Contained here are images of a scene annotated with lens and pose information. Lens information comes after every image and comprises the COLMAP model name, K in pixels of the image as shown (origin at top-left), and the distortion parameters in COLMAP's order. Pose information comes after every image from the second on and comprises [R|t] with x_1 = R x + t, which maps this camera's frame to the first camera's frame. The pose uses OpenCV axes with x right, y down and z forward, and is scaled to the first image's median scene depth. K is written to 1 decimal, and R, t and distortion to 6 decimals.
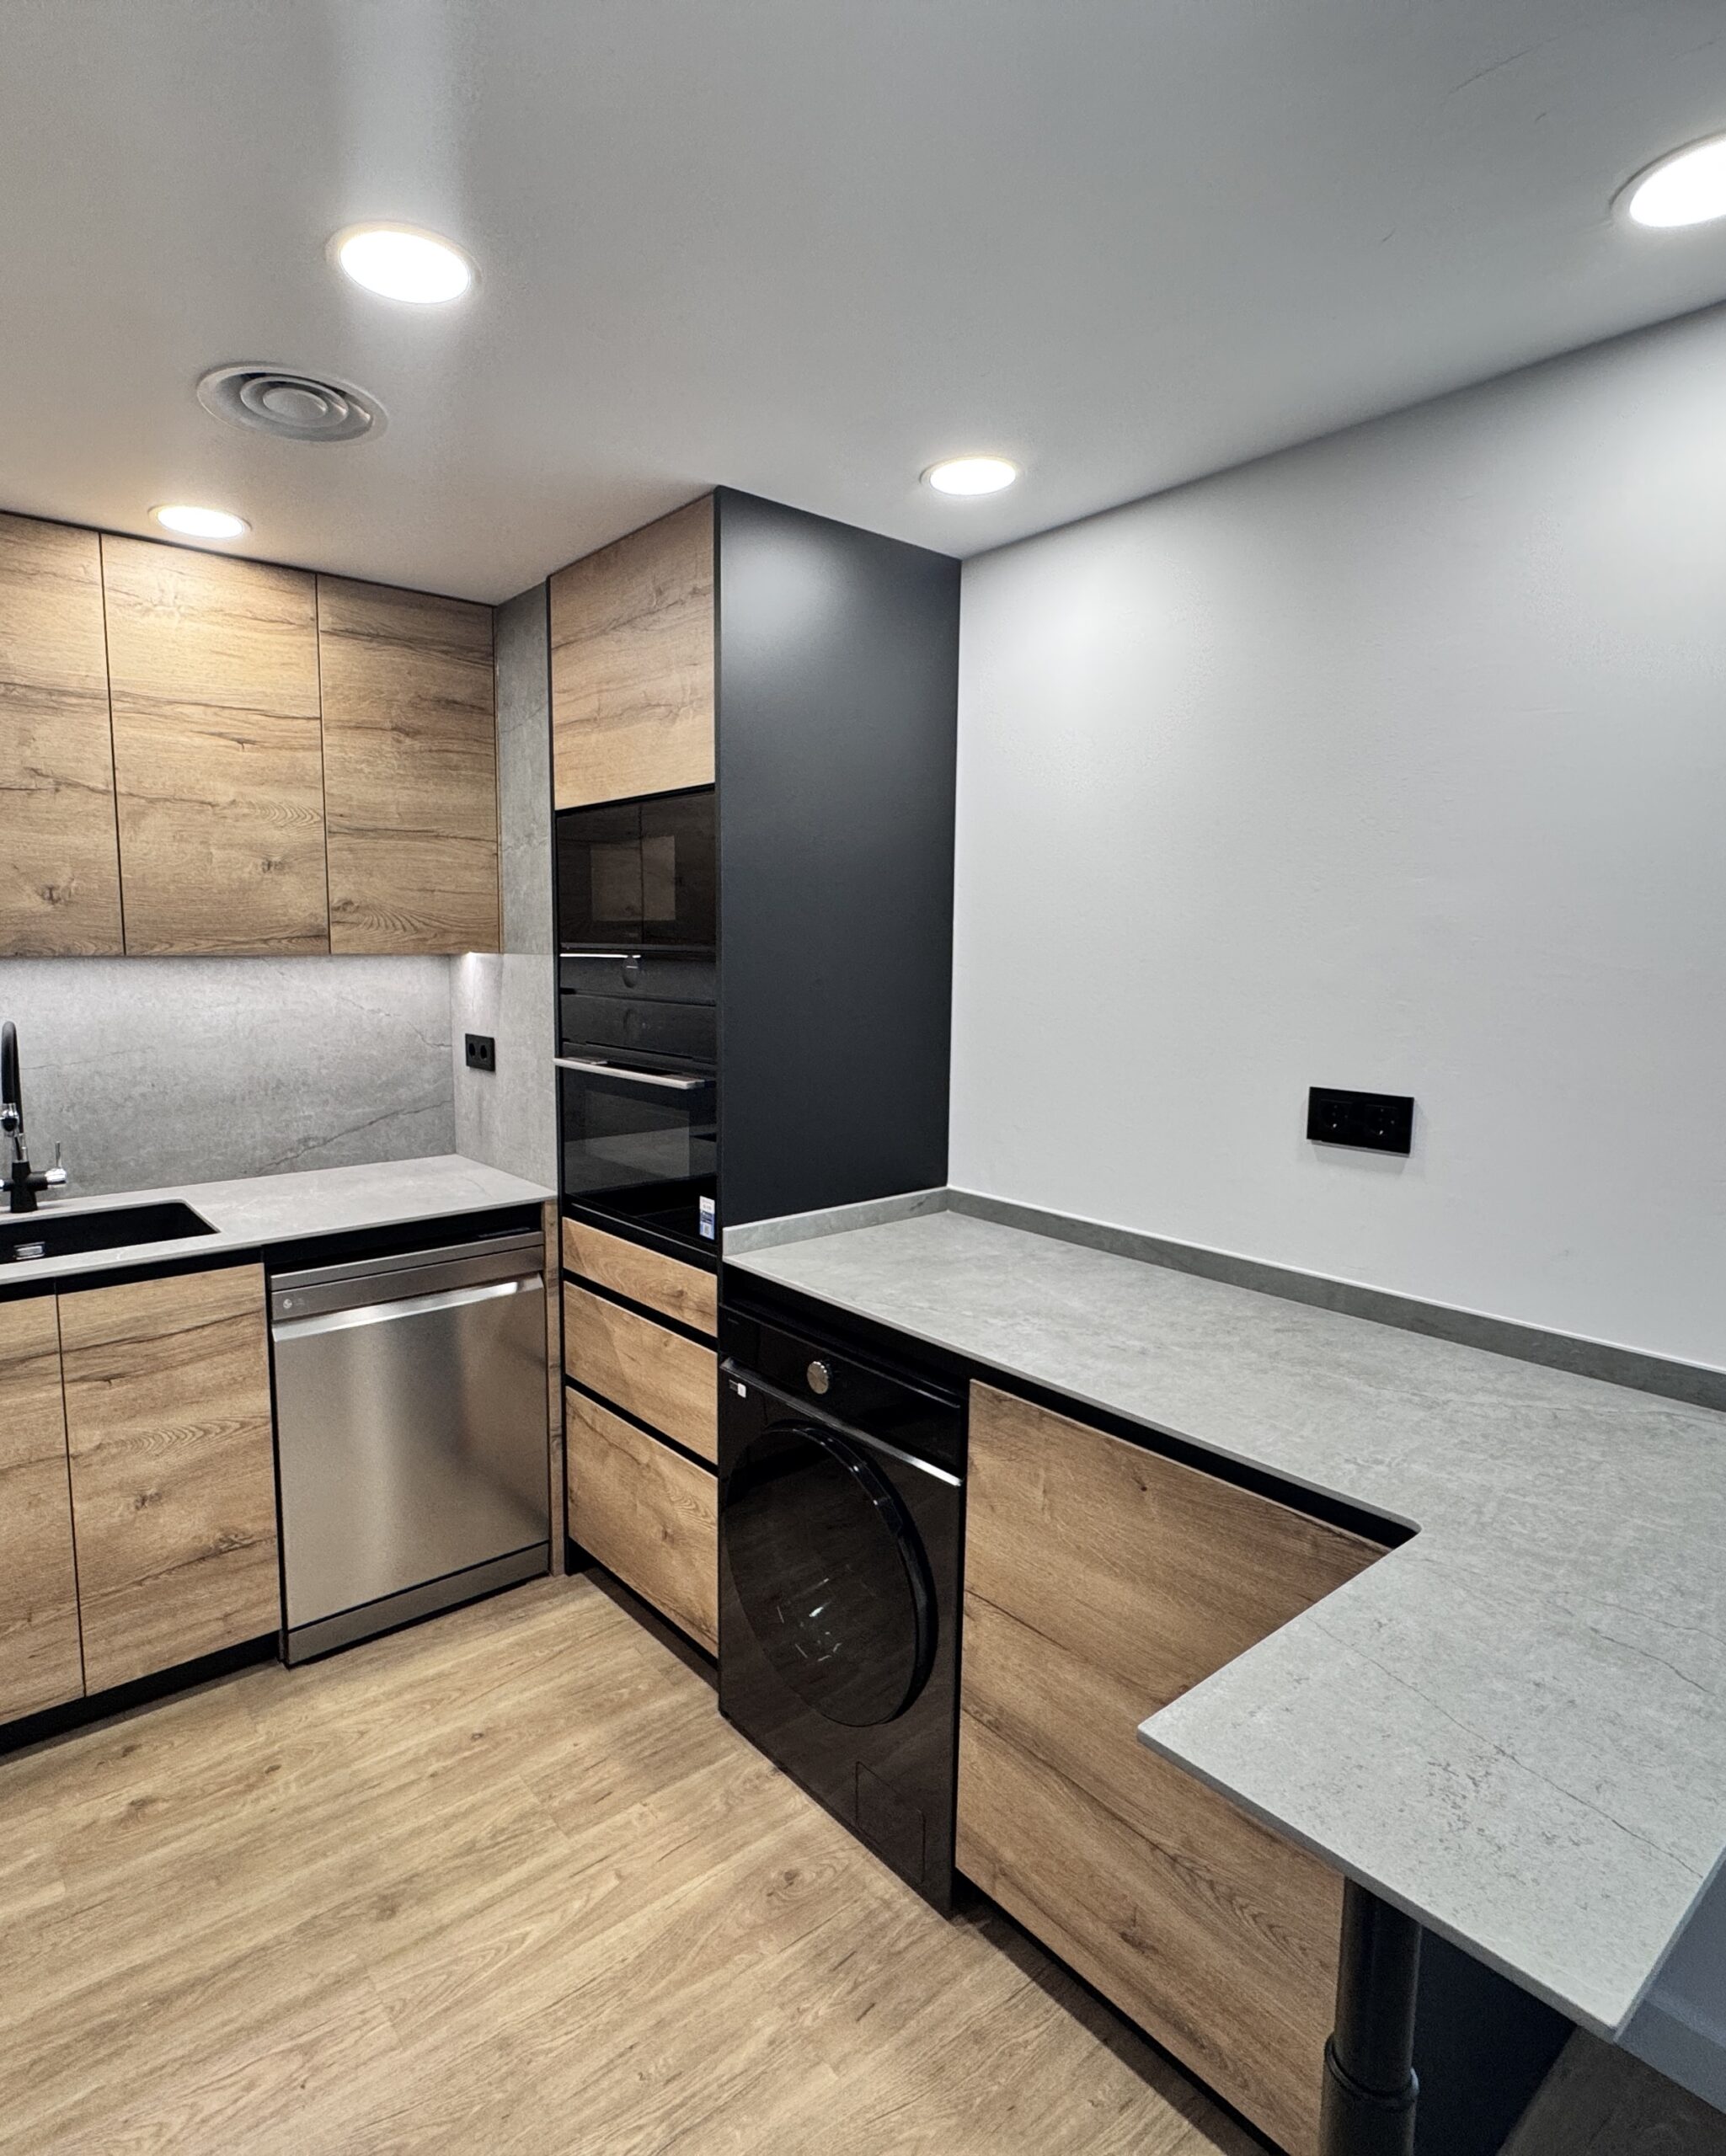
lens RADIAL K [[1145.1, 0, 764.0], [0, 1145.1, 1075.3], [0, 0, 1]] dist [-0.003362, 0.001415]
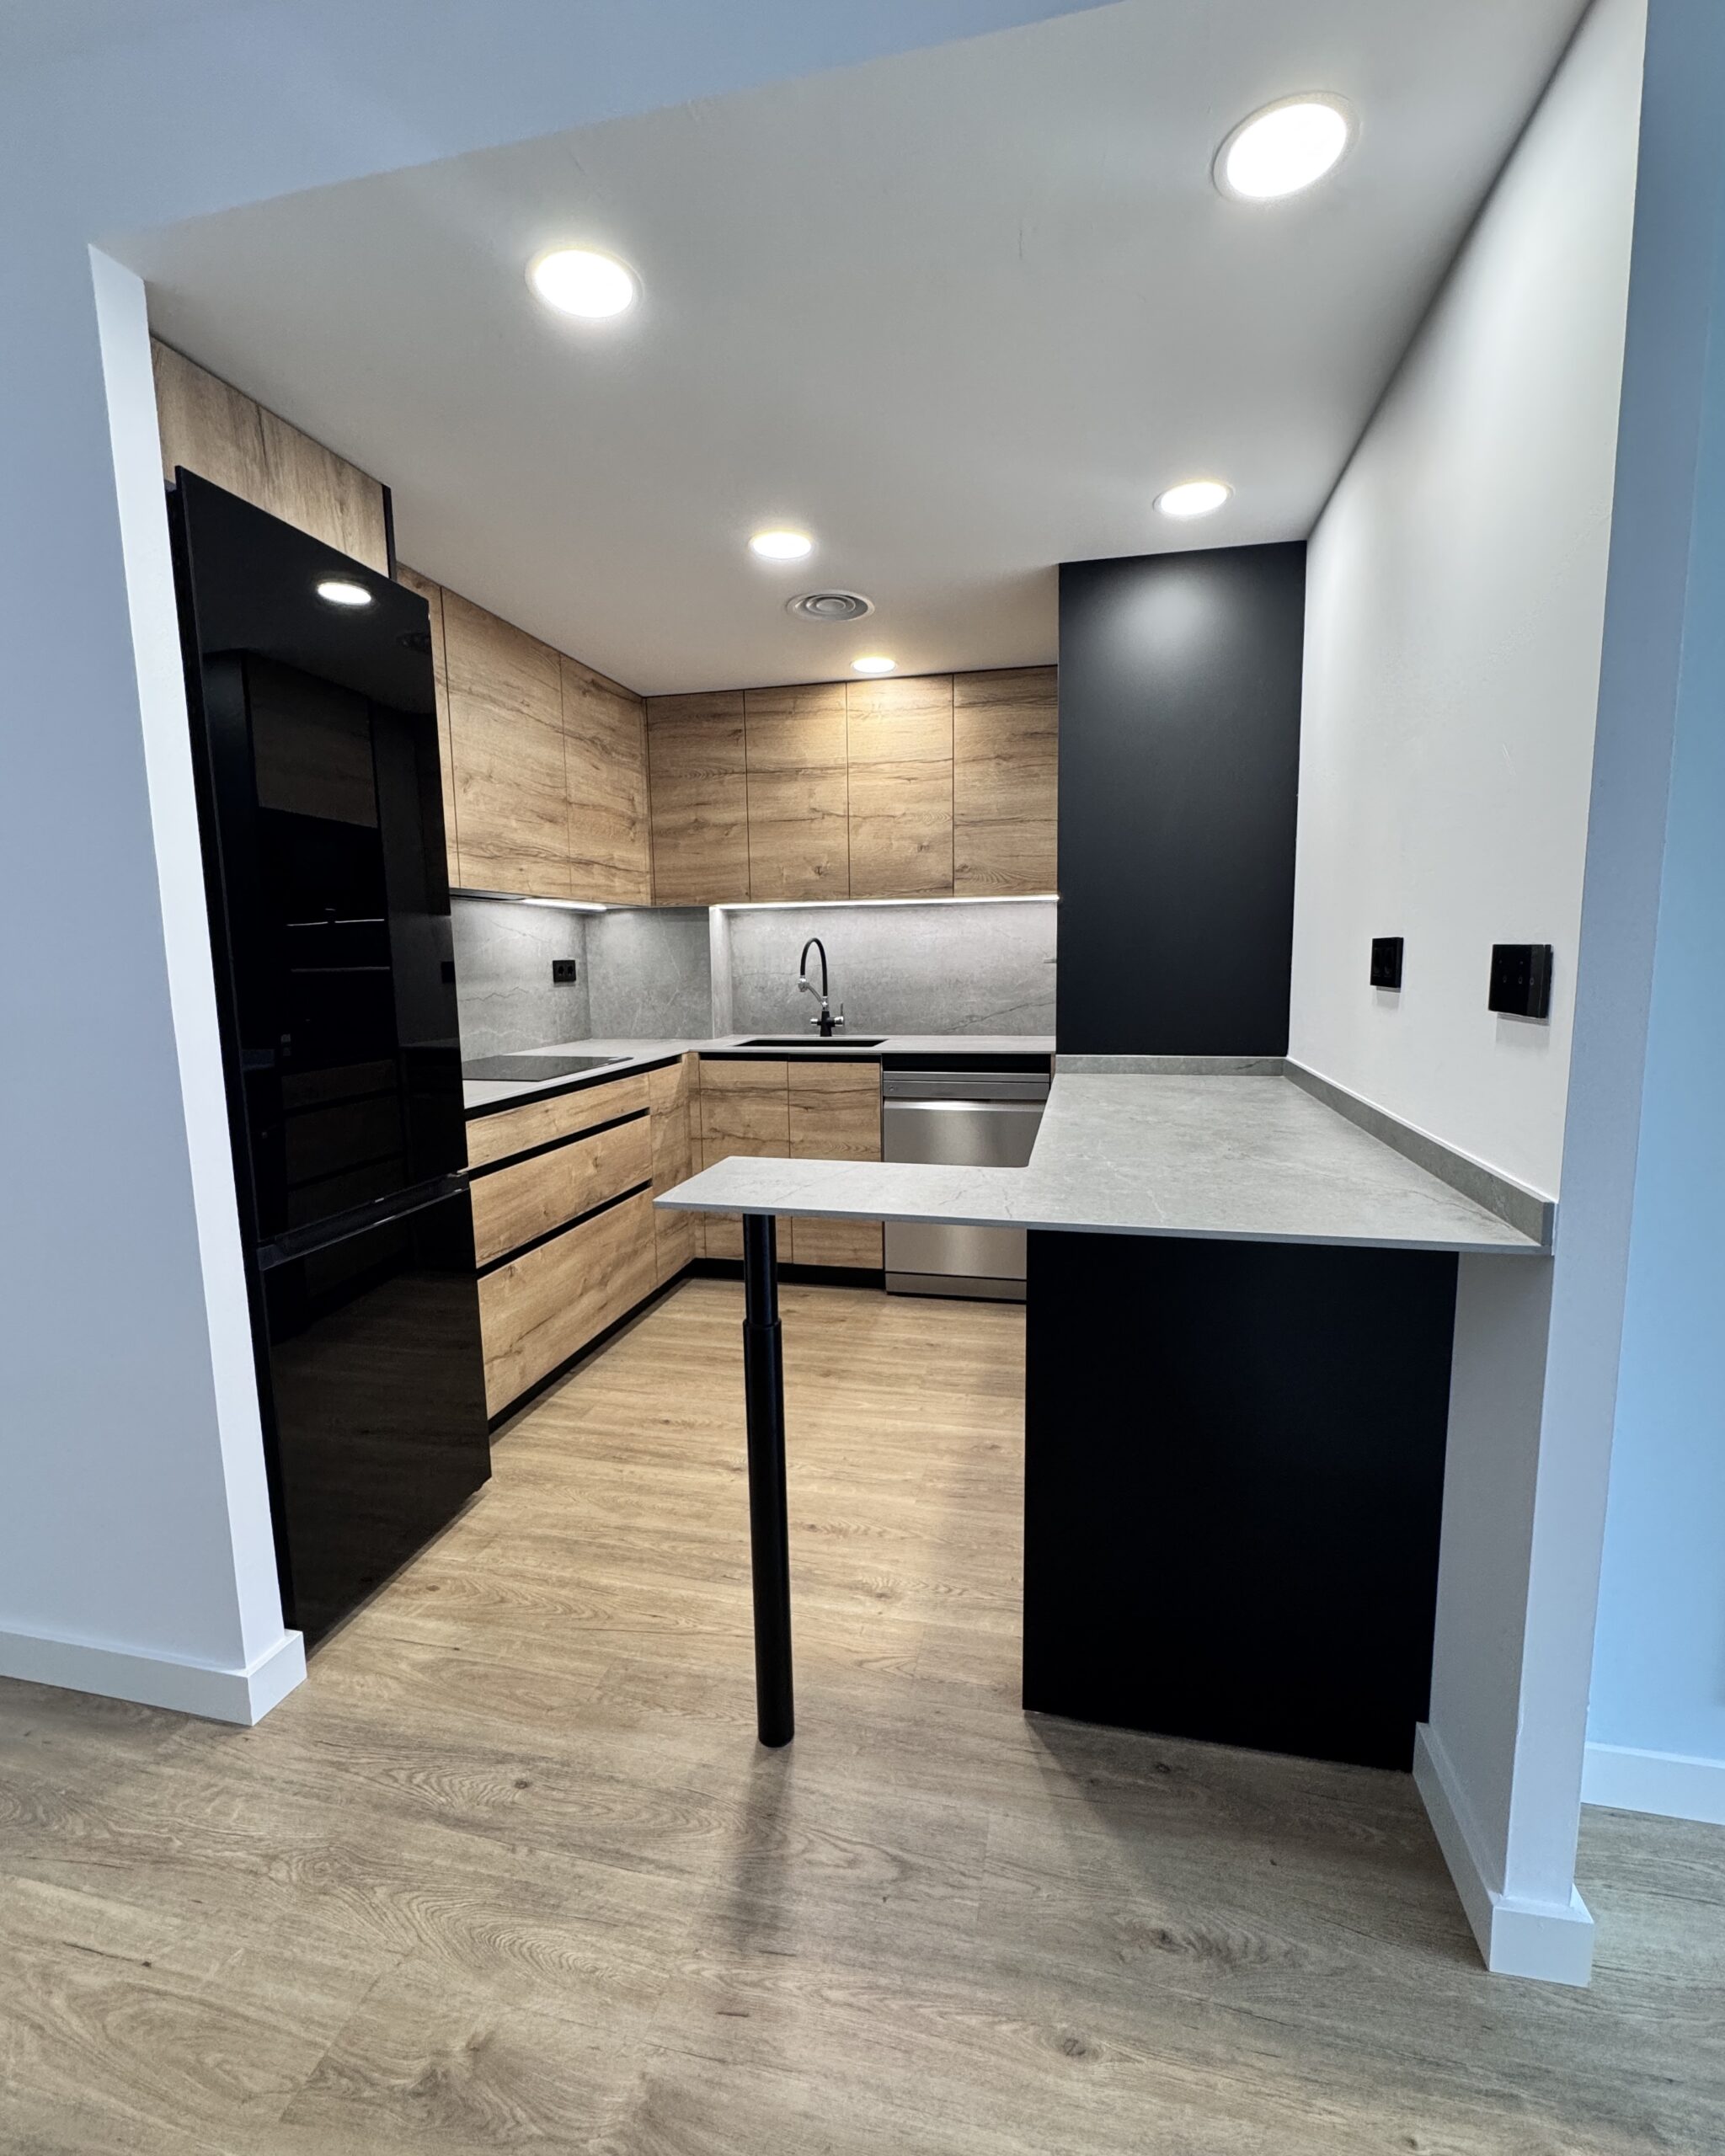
lens RADIAL K [[961.2, 0, 864.7], [0, 961.2, 1075.9], [0, 0, 1]] dist [-0.003424, 0.000458]
pose [[0.634815, 0.083191, -0.768173, 0.725202], [-0.075665, 0.996102, 0.045345, 0.113926], [0.768950, 0.029338, 0.638635, -0.005951]]
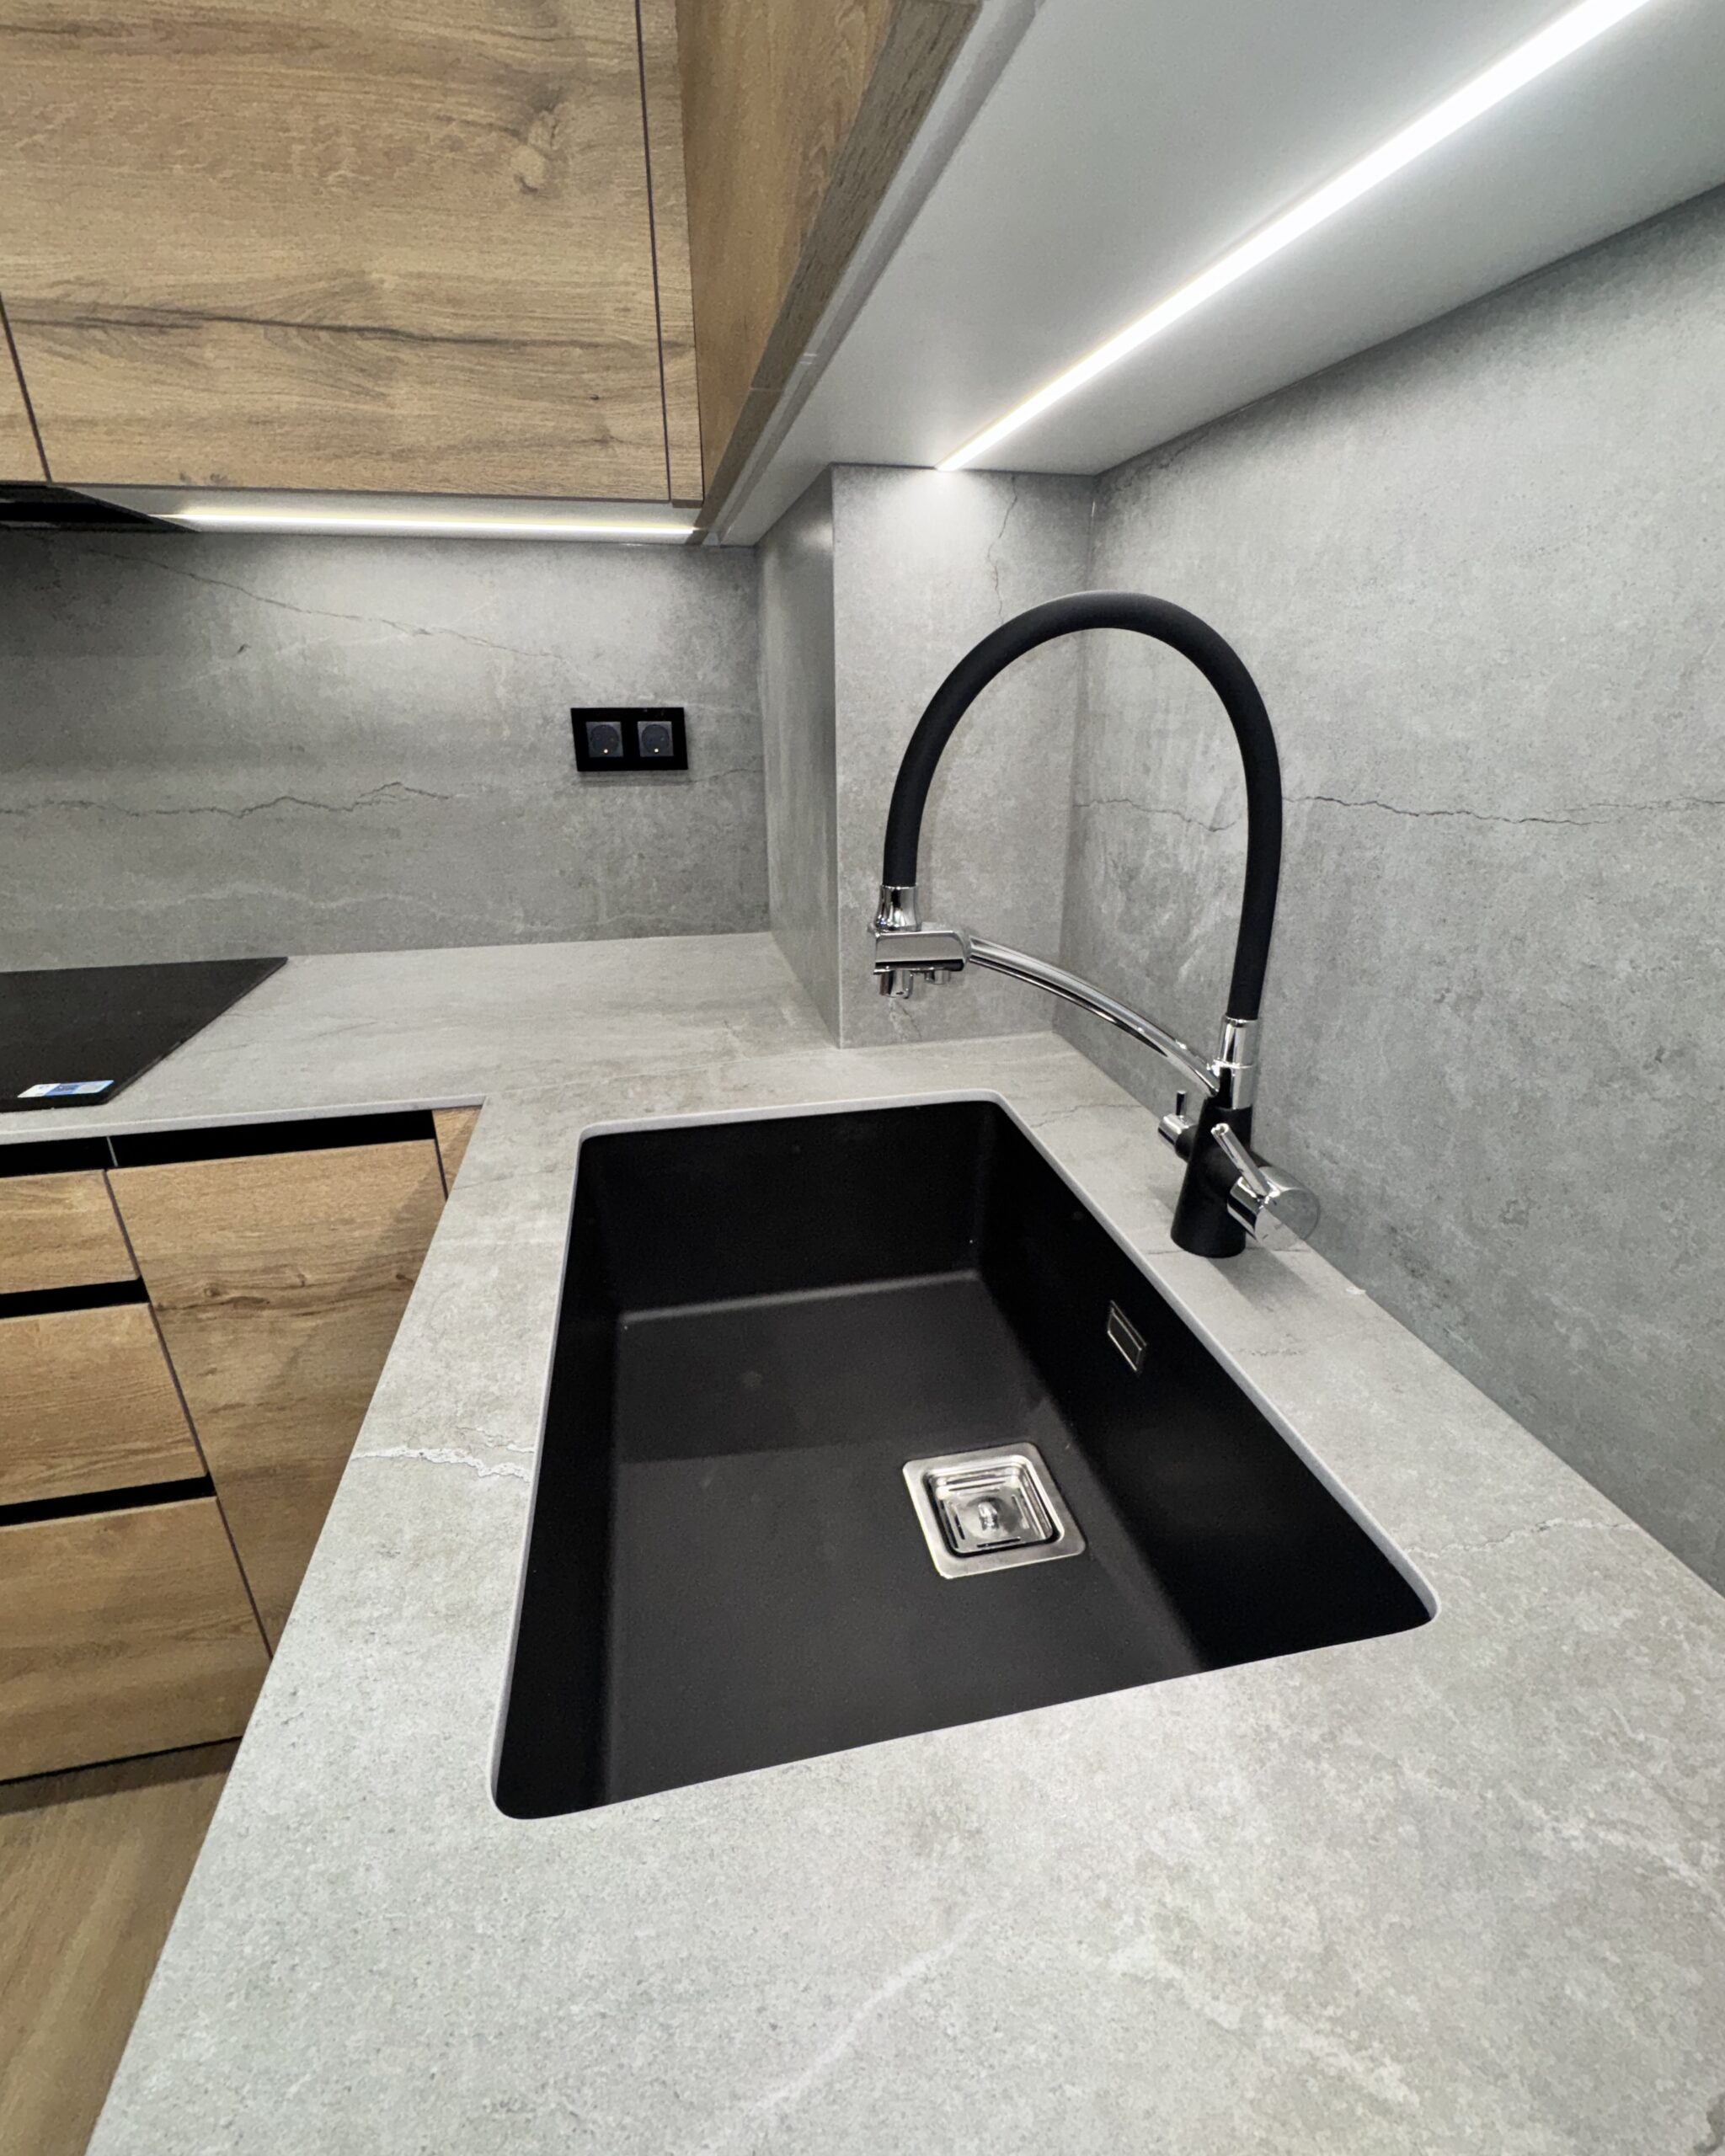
lens RADIAL K [[961.2, 0, 864.7], [0, 961.2, 1075.9], [0, 0, 1]] dist [-0.003424, 0.000458]
pose [[-0.433547, 0.337117, -0.835696, -0.413257], [-0.109145, 0.900914, 0.420049, -0.033574], [0.894496, 0.273324, -0.353794, 1.070159]]
